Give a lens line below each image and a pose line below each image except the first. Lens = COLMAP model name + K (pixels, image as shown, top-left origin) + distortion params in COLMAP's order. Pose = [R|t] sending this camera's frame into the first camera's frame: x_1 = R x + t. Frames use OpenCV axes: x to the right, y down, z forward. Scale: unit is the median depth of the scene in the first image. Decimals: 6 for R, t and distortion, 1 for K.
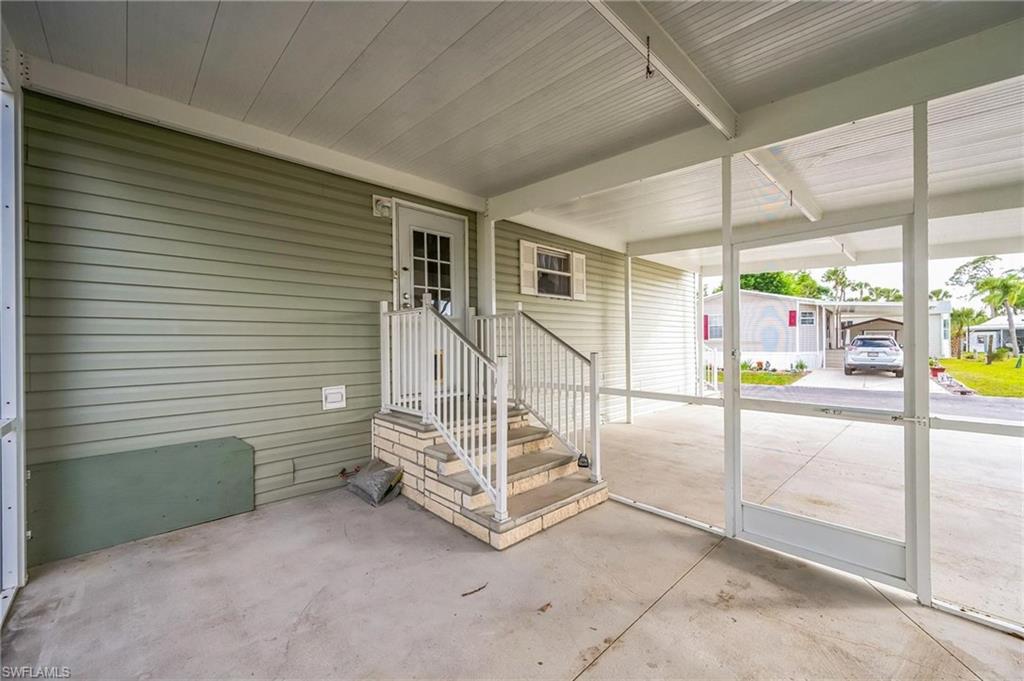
lens RADIAL K [[409.9, 0, 512.3], [0, 409.9, 341.6], [0, 0, 1]] dist [0.001640, -0.000348]
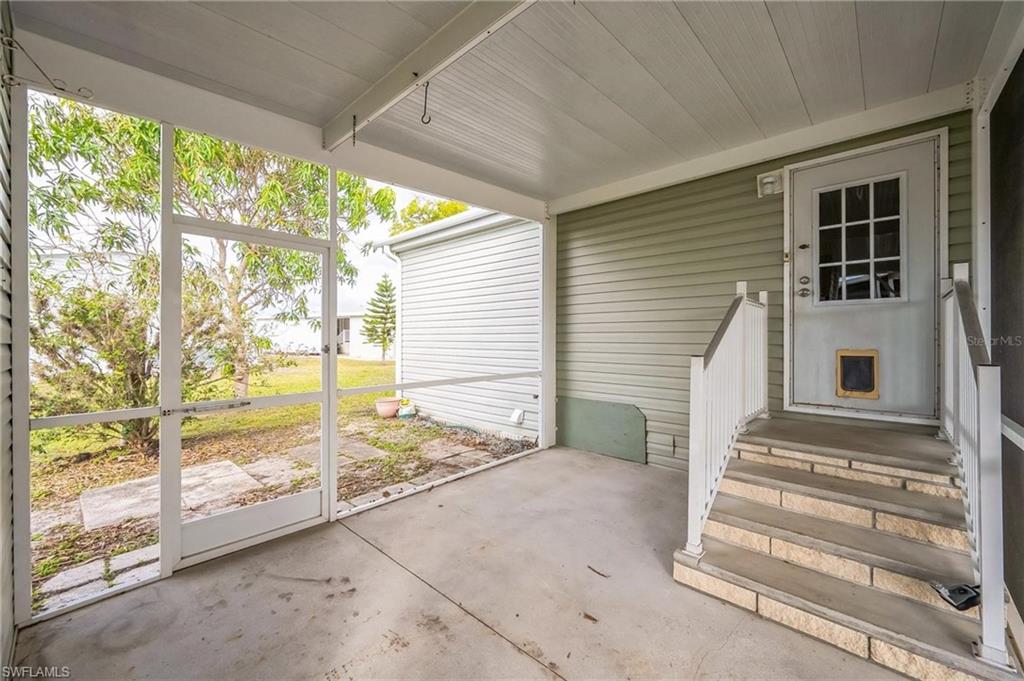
lens RADIAL K [[409.9, 0, 510.9], [0, 409.9, 335.0], [0, 0, 1]] dist [0.001640, -0.000348]
pose [[0.045945, 0.000155, -0.998944, 0.650377], [0.002542, 0.999997, 0.000272, -0.007279], [0.998941, -0.002552, 0.045944, 0.489802]]
